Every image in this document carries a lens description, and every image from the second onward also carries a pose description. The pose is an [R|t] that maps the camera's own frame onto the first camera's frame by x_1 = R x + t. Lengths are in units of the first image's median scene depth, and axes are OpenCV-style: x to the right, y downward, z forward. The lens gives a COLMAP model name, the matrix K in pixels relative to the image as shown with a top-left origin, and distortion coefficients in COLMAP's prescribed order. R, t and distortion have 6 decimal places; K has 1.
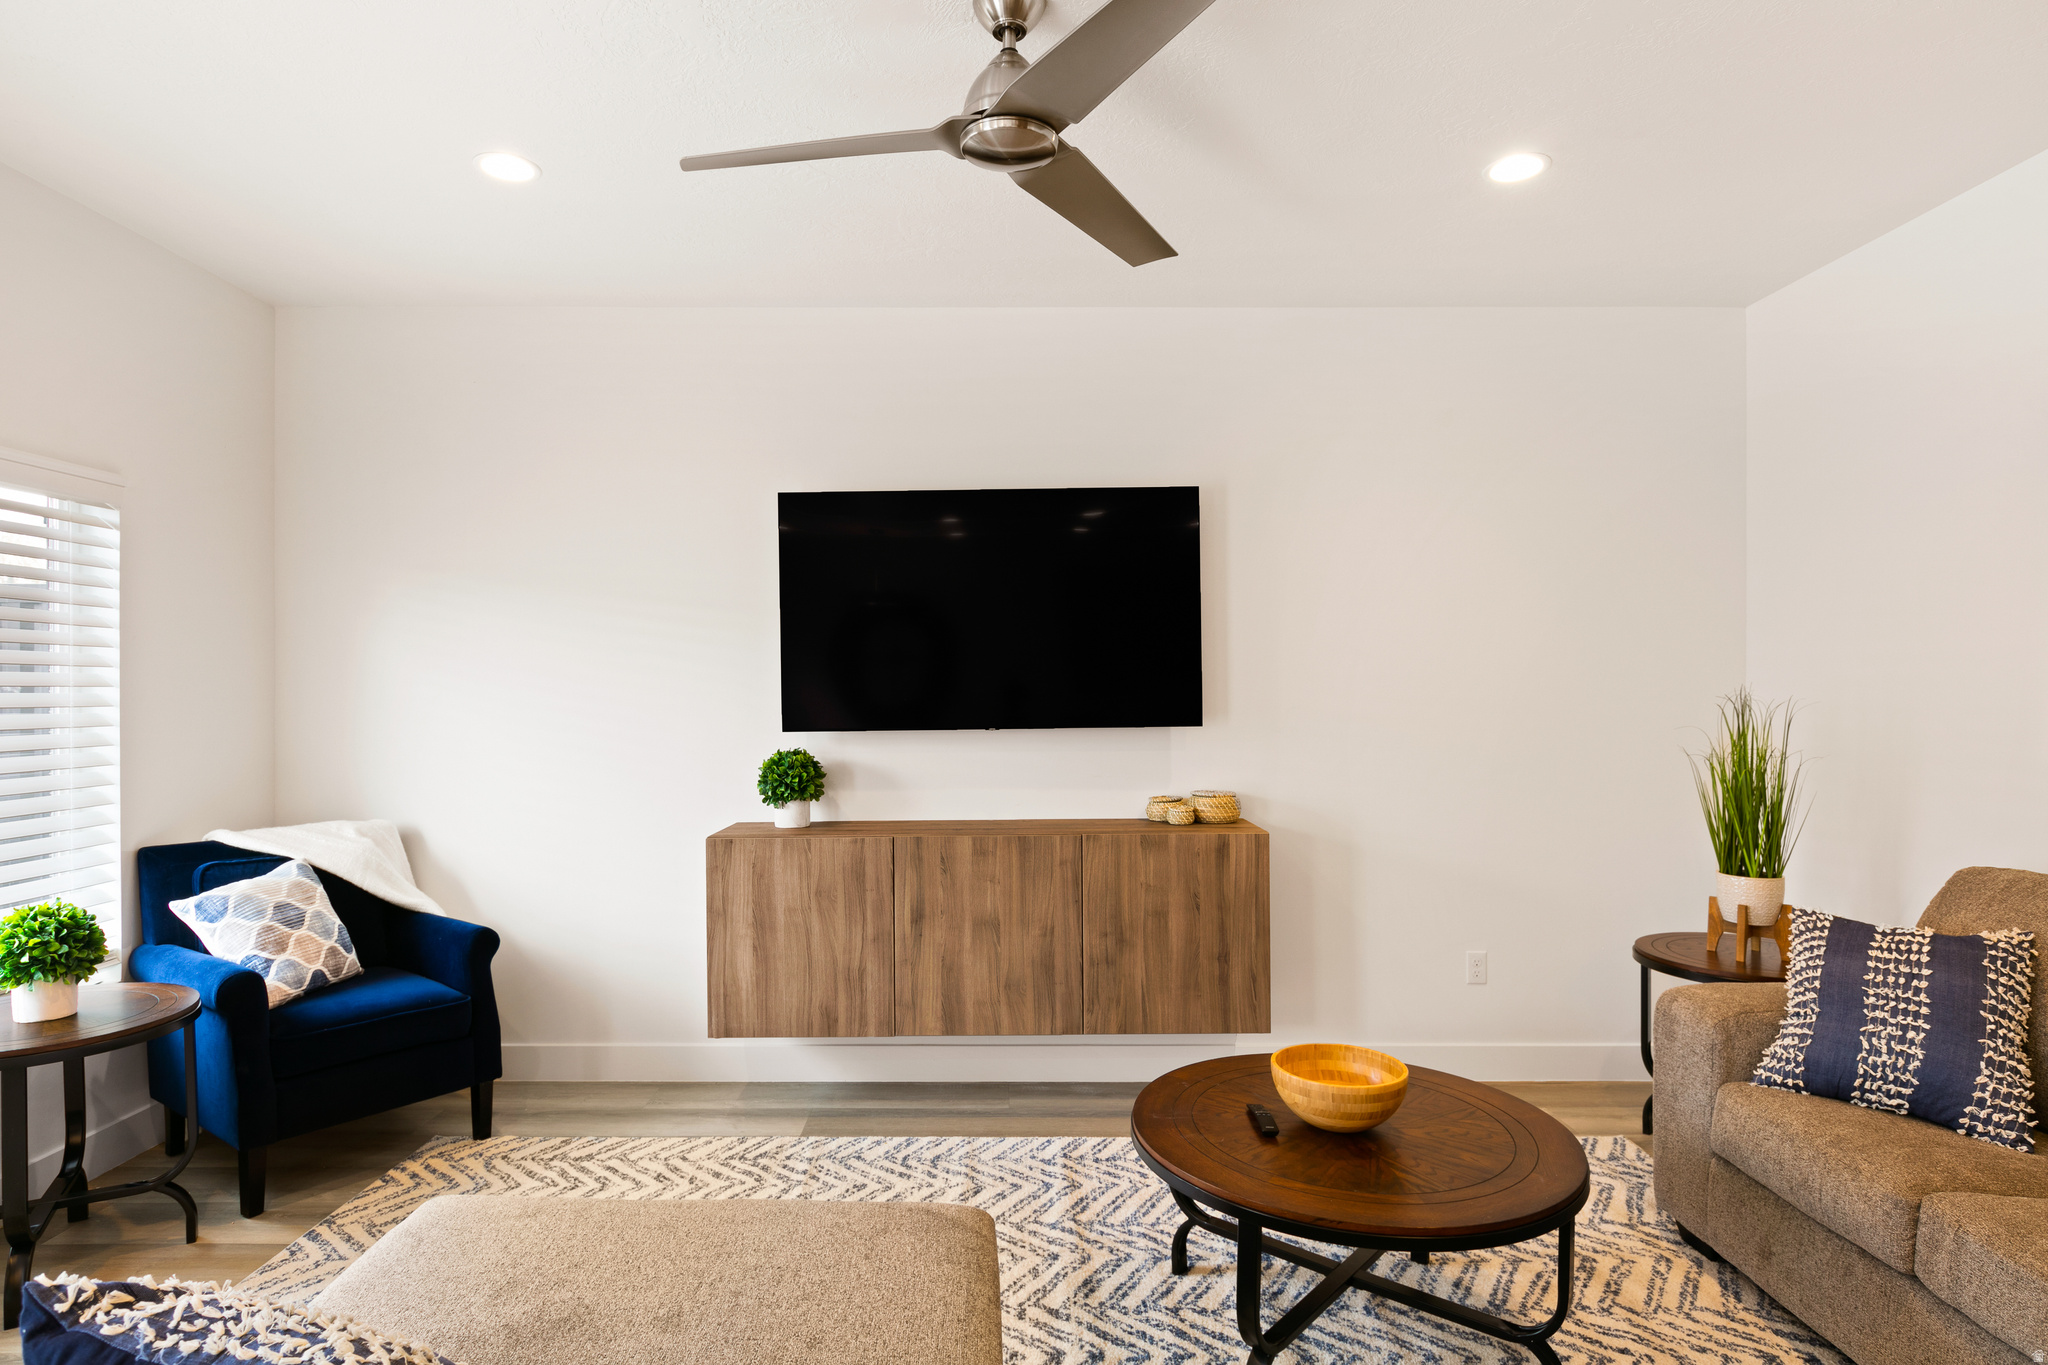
lens RADIAL K [[1194.2, 0, 1019.4], [0, 1194.2, 683.5], [0, 0, 1]] dist [0.009515, 0.000556]
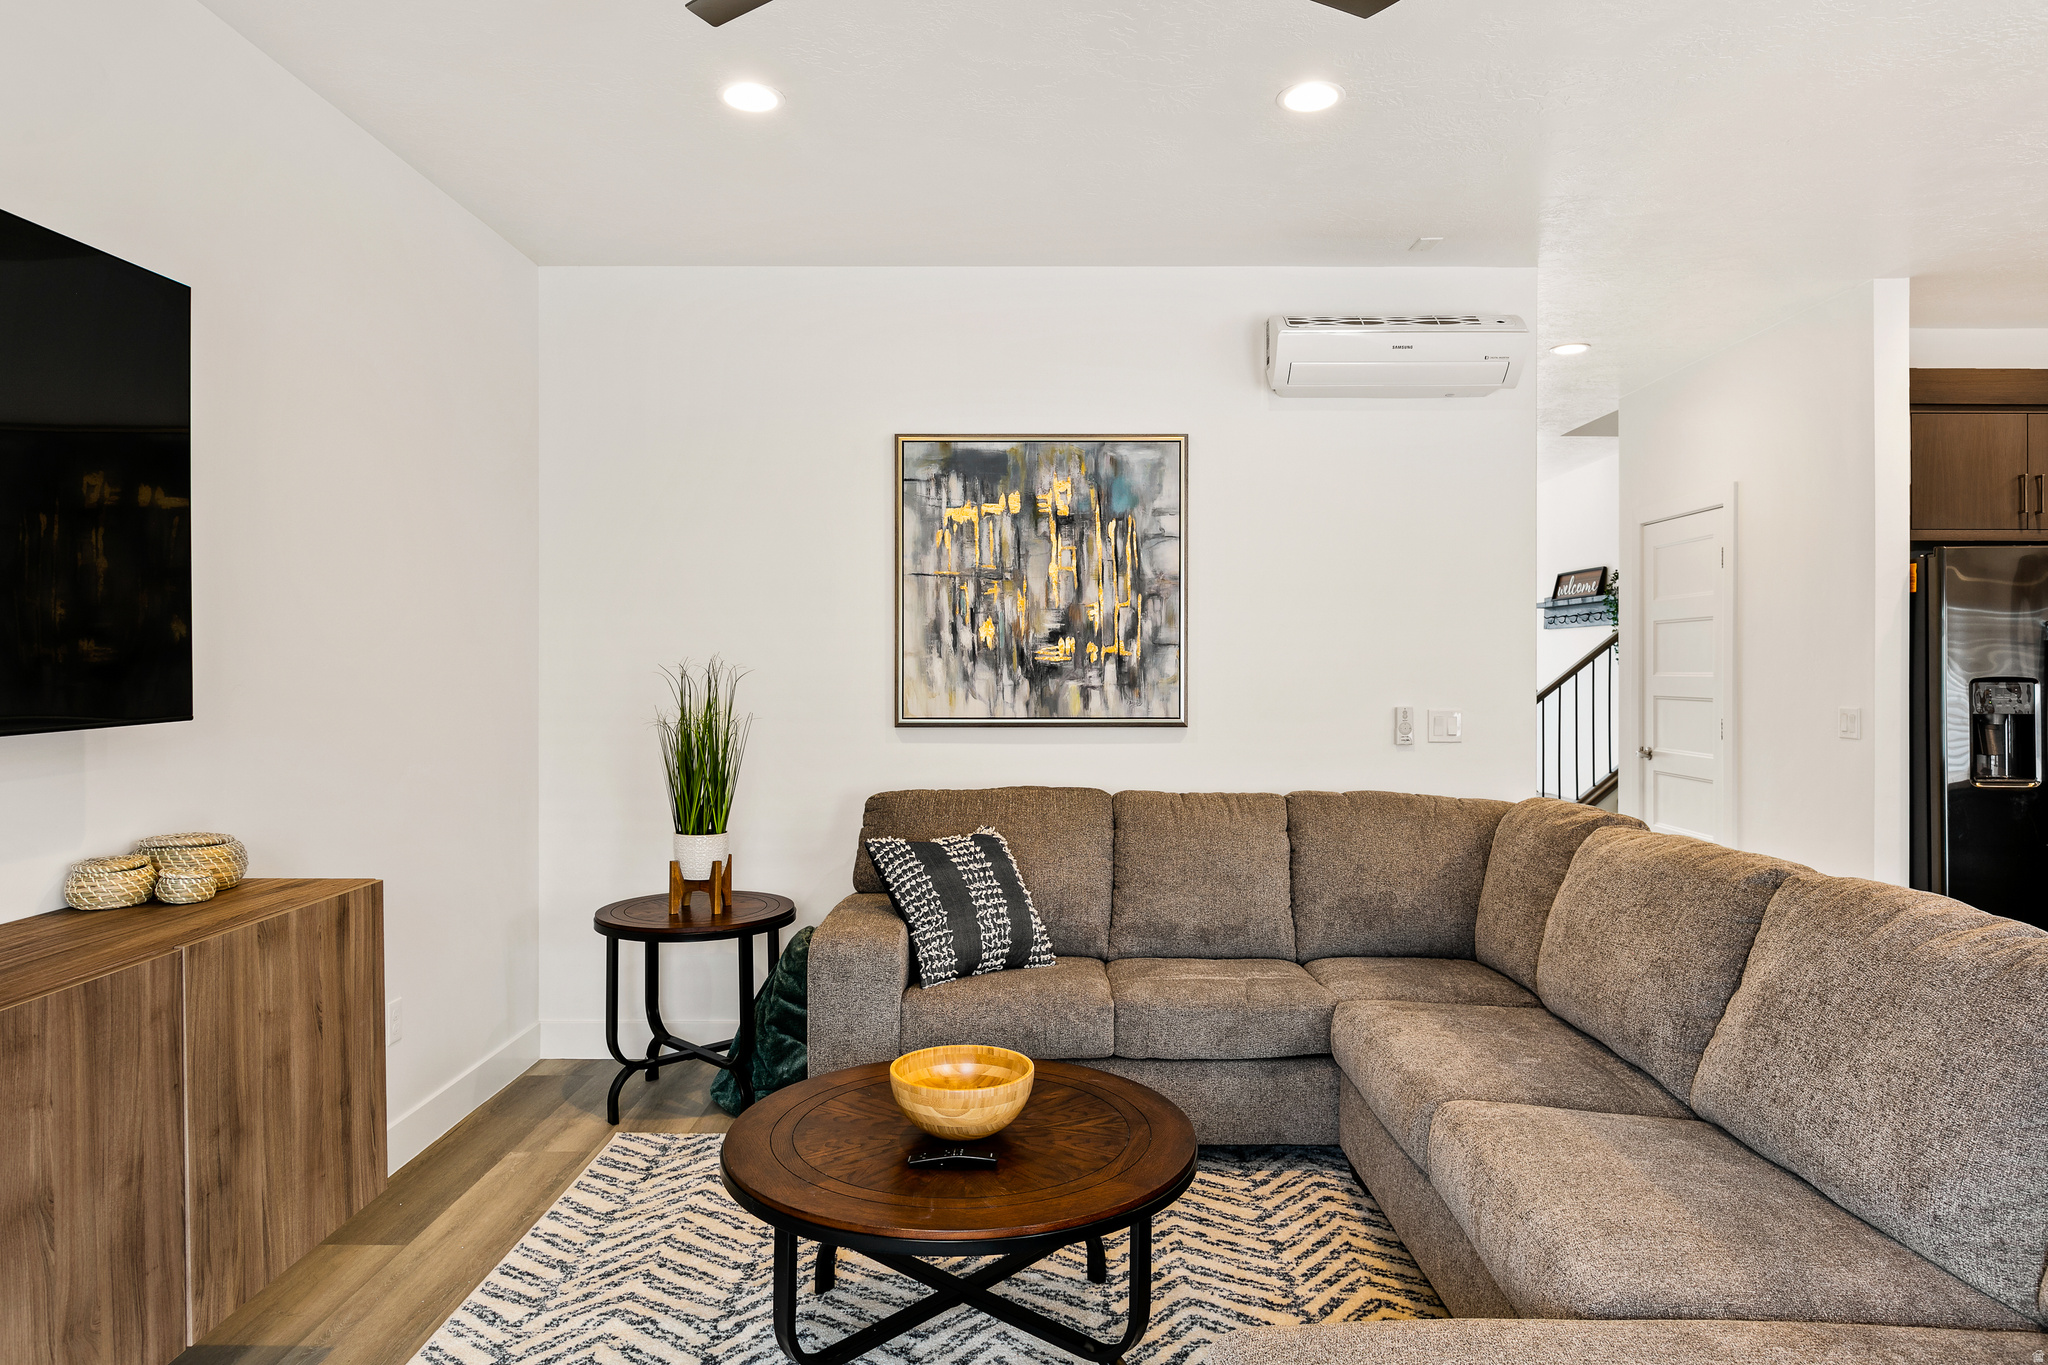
lens RADIAL K [[1294.0, 0, 1020.2], [0, 1294.0, 678.4], [0, 0, 1]] dist [-0.001995, -0.000019]
pose [[-0.007398, -0.011378, 0.999908, -0.482835], [-0.003538, 0.999929, 0.011352, 0.008472], [-0.999966, -0.003453, -0.007438, 0.661058]]
